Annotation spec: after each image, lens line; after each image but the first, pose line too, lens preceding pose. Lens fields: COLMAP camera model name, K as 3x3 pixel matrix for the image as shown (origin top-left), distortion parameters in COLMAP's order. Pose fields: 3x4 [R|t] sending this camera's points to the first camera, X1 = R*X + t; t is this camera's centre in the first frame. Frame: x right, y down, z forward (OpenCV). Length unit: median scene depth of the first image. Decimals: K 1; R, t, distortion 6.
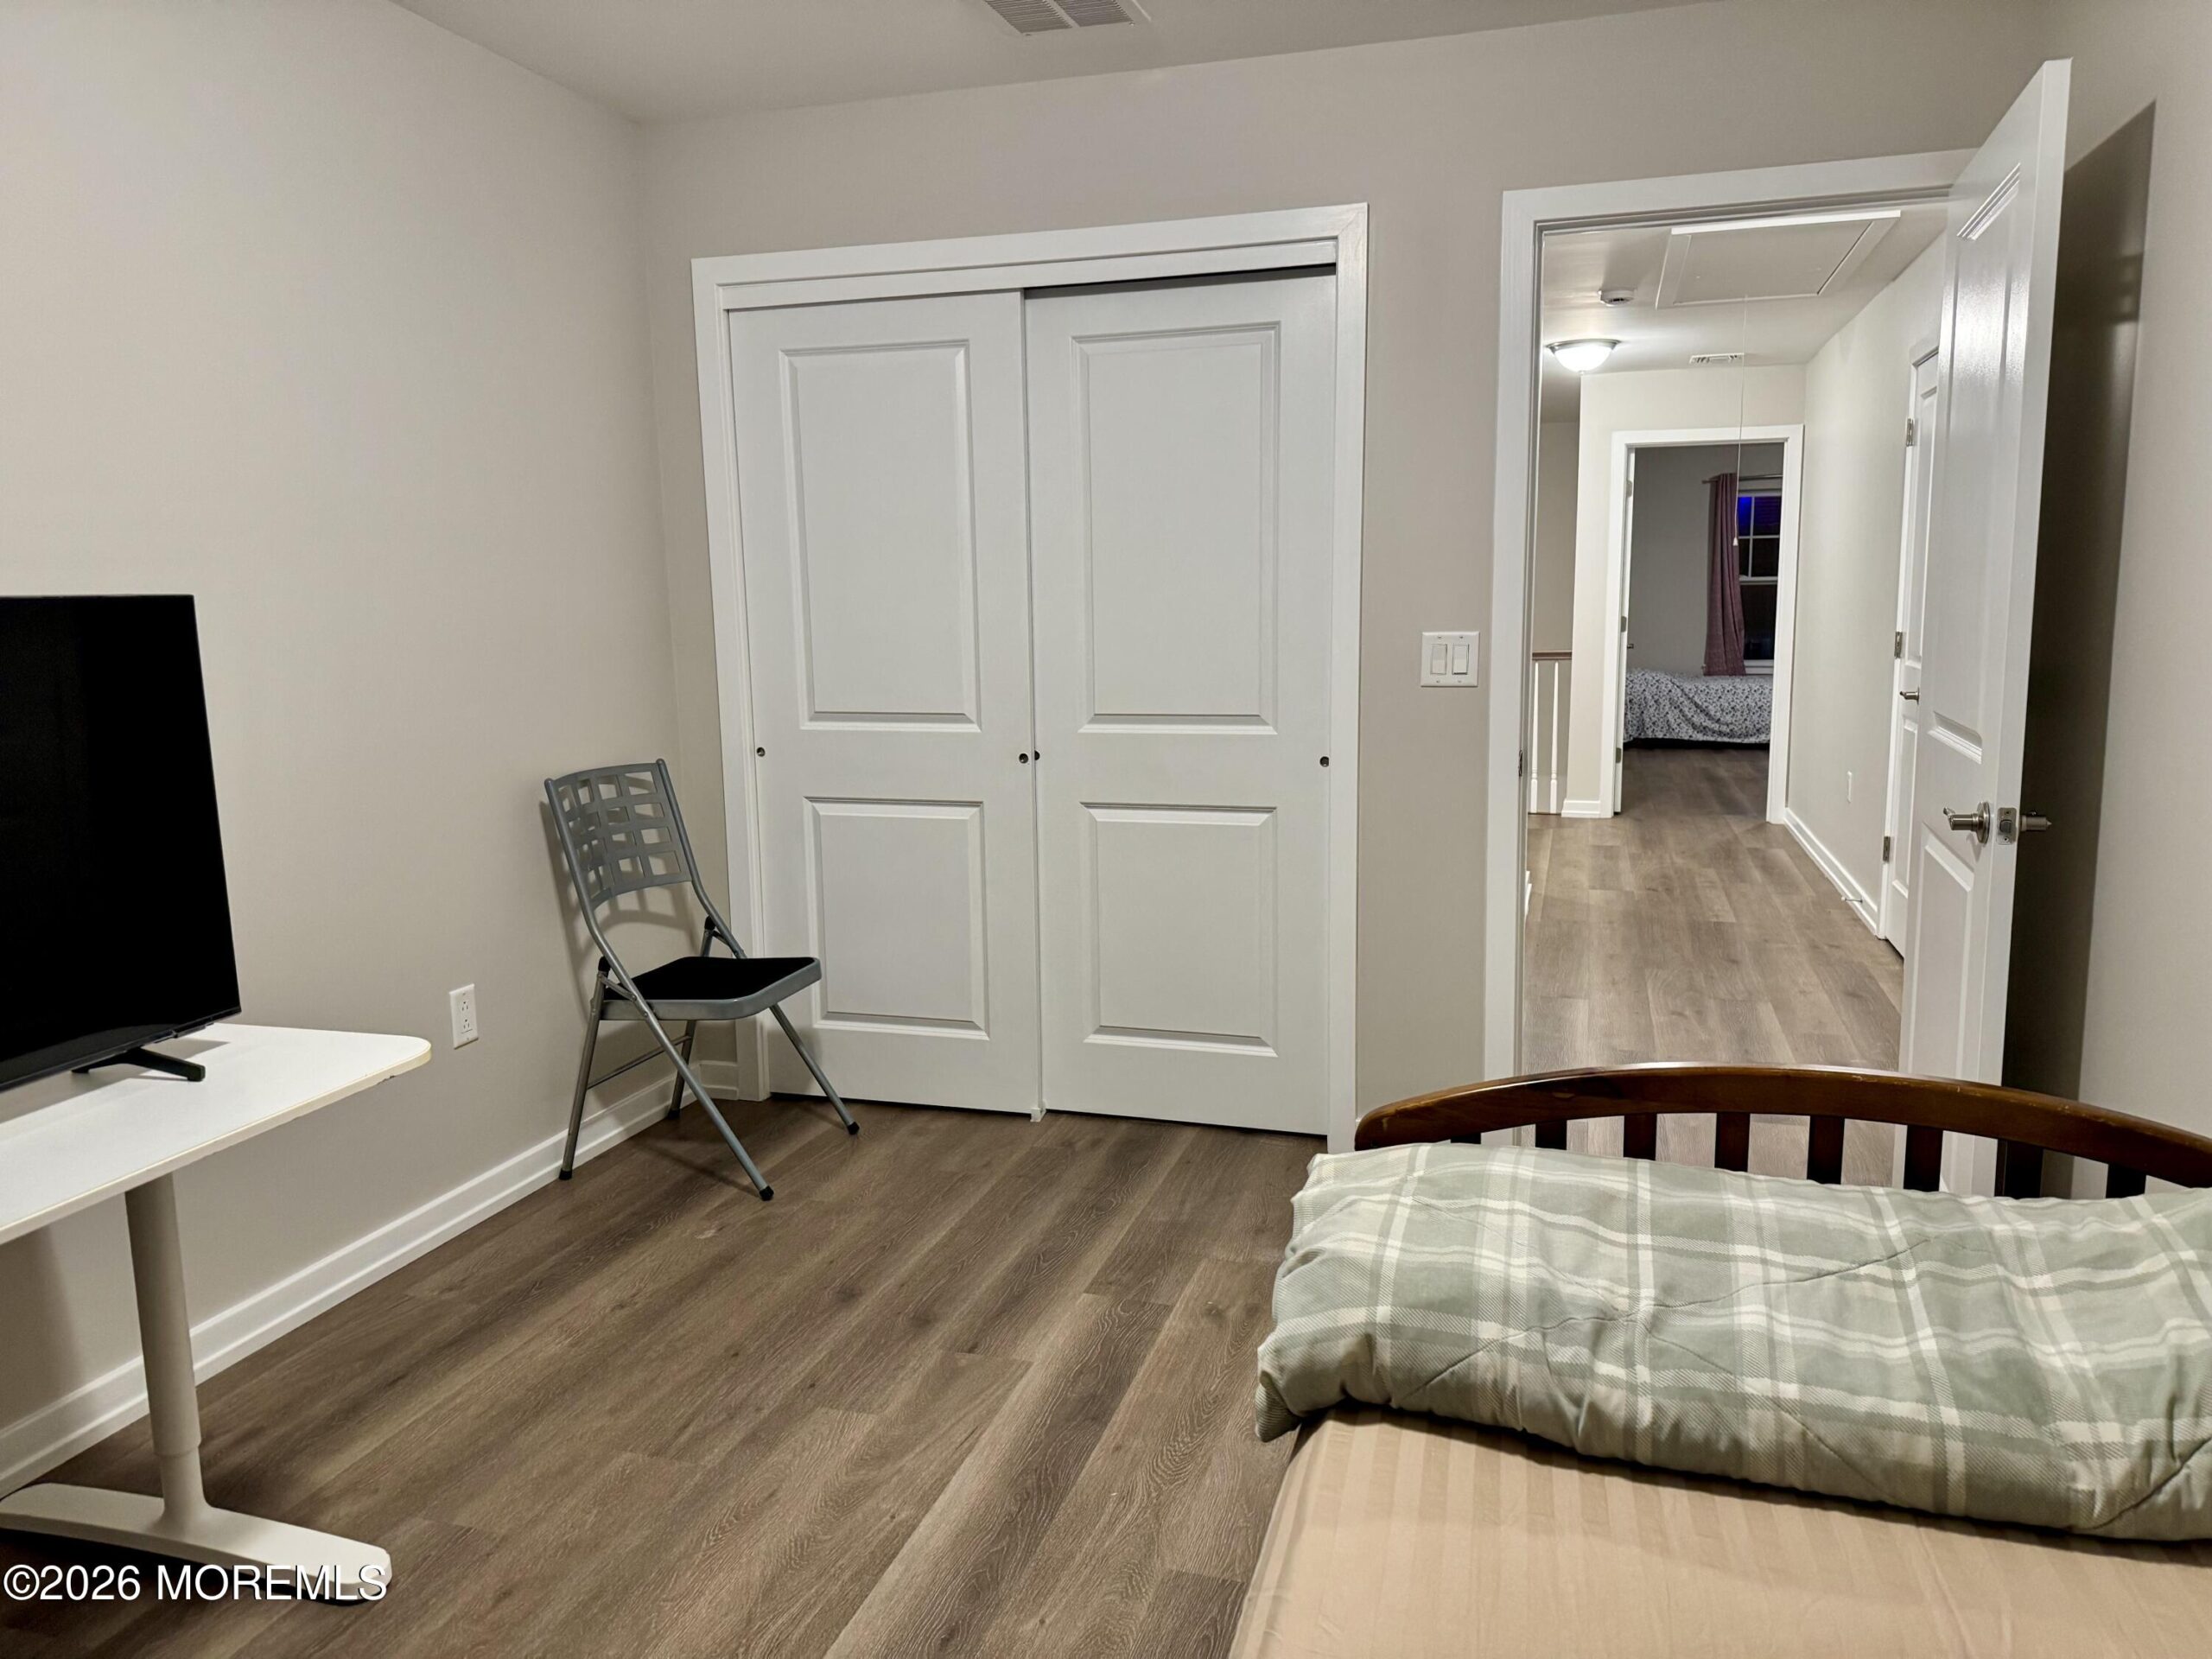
lens RADIAL K [[1537.0, 0, 1118.4], [0, 1537.0, 818.2], [0, 0, 1]] dist [0.060128, -0.054206]
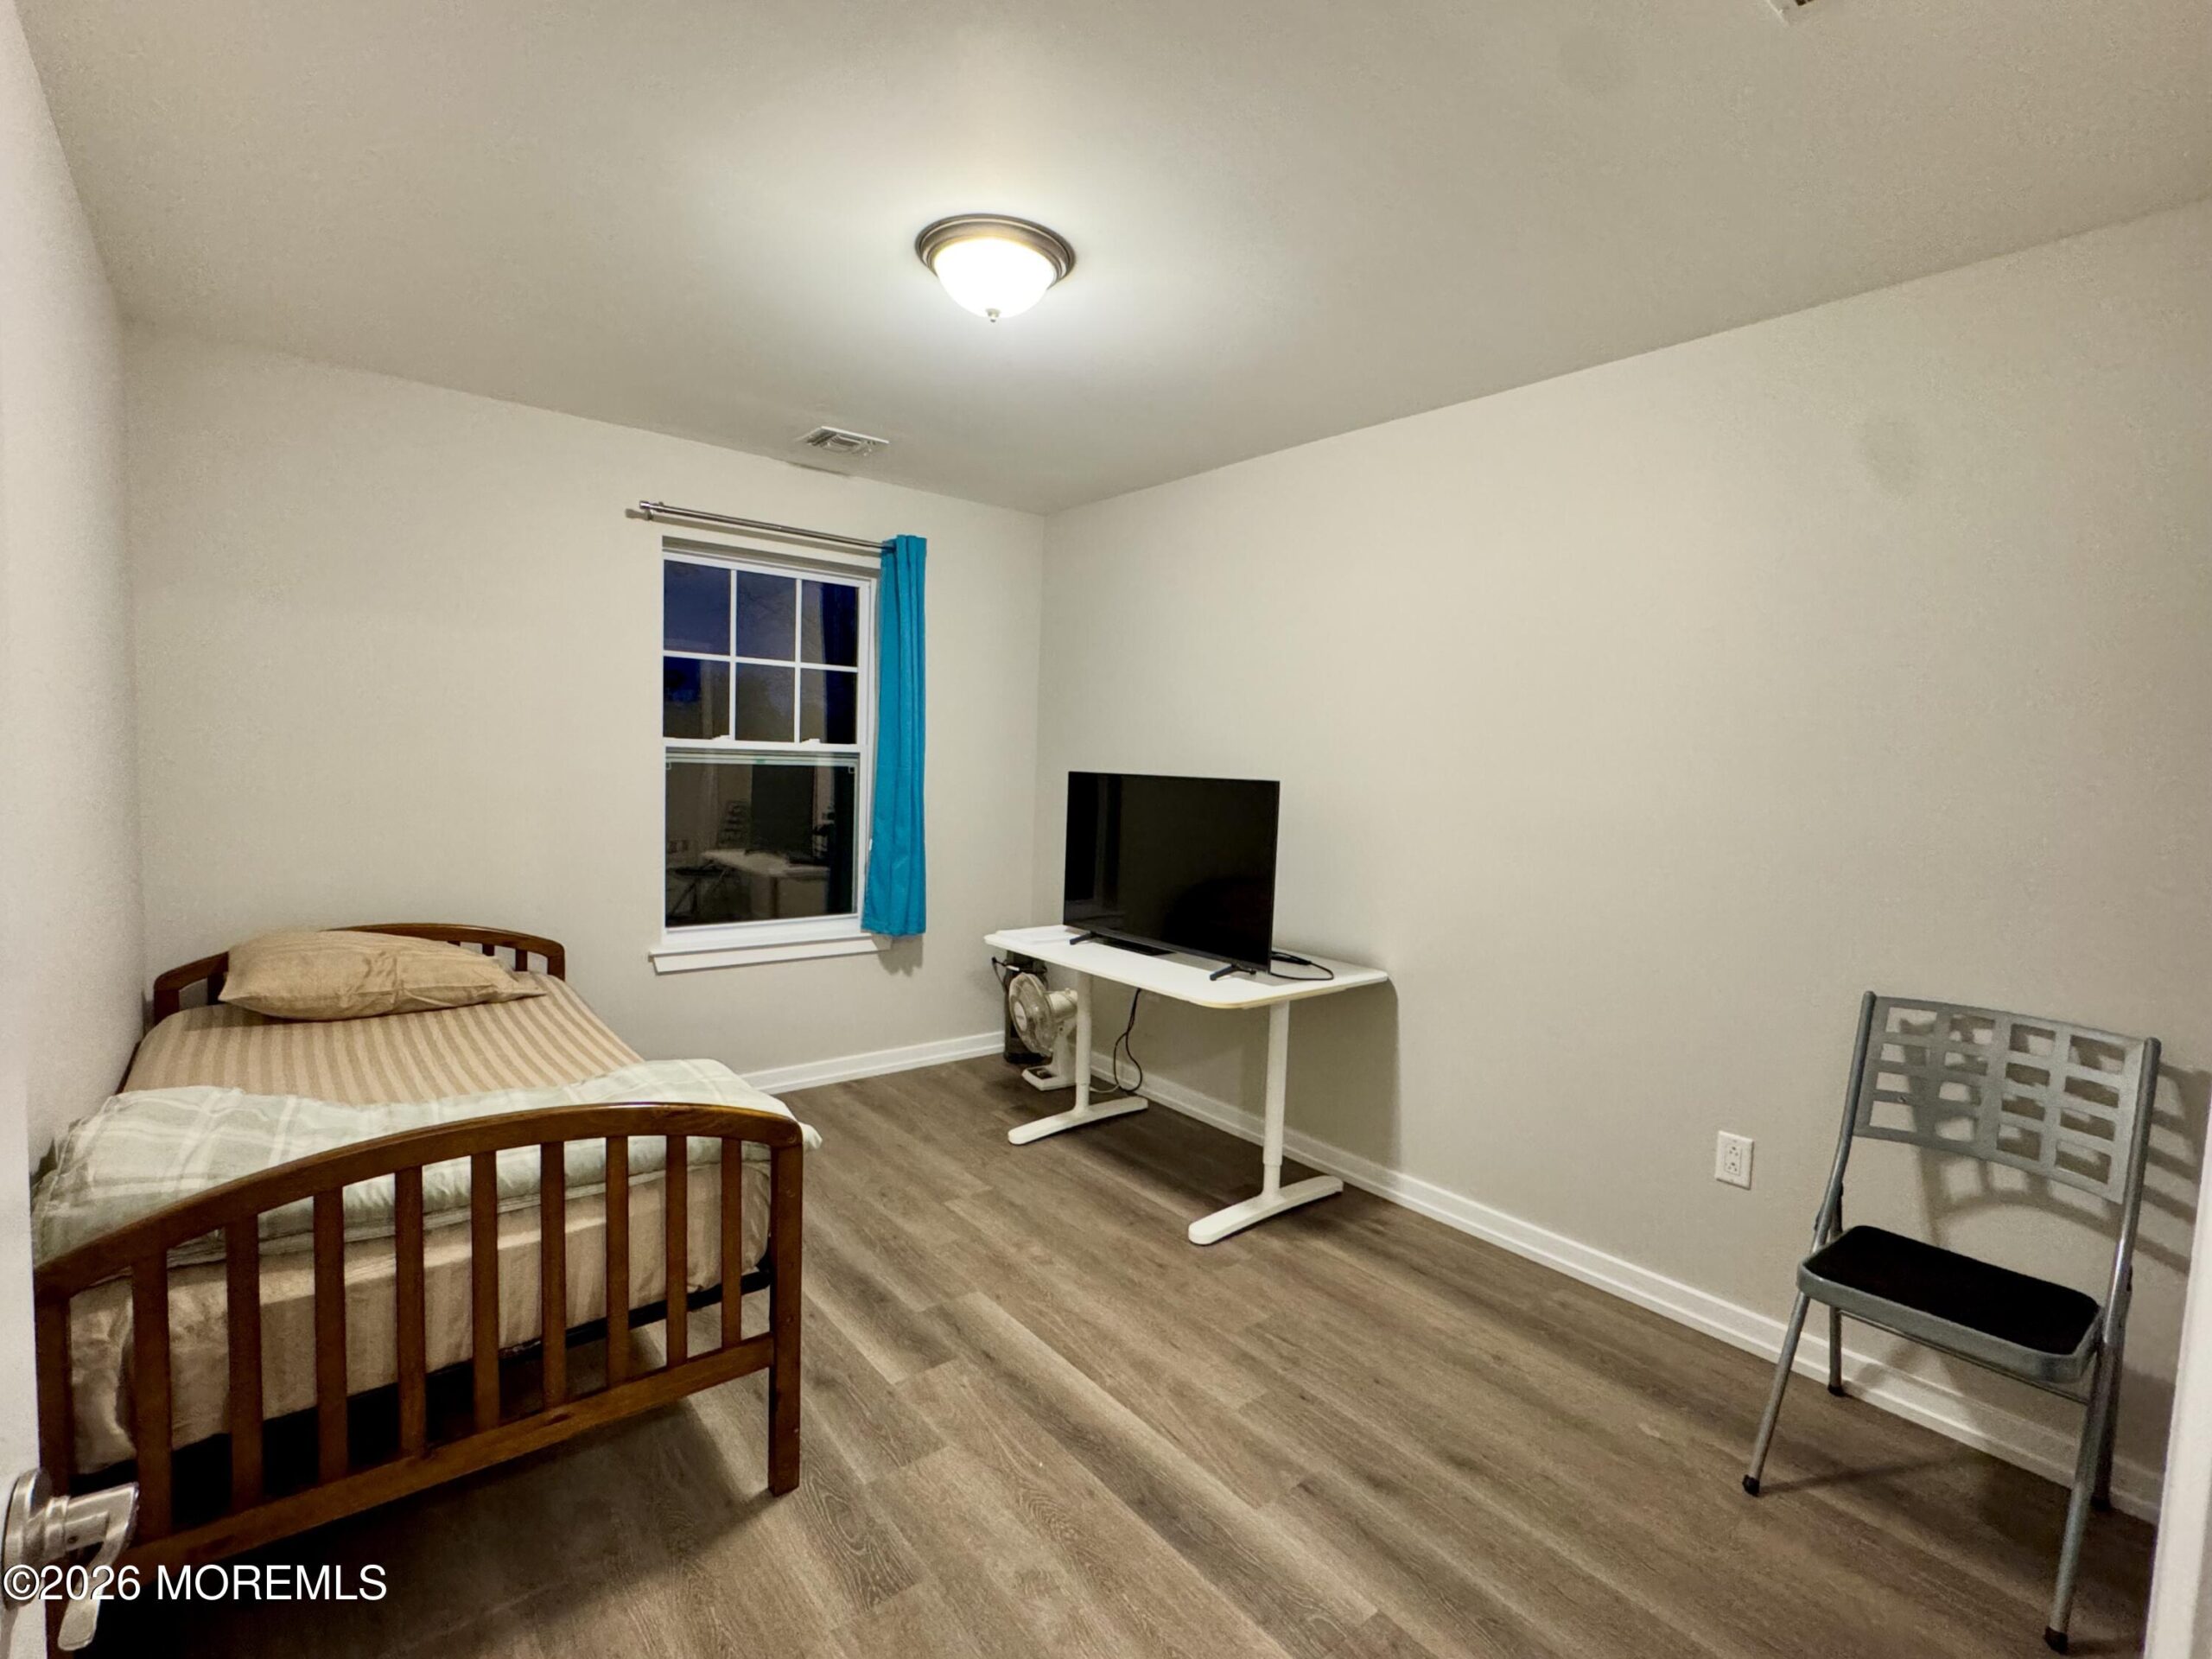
lens RADIAL K [[1032.7, 0, 1101.2], [0, 1032.7, 835.0], [0, 0, 1]] dist [0.003571, 0.000247]
pose [[-0.567304, 0.060439, -0.821288, 0.556928], [-0.140775, 0.975506, 0.169028, -0.206626], [0.811387, 0.211507, -0.544900, 1.186833]]
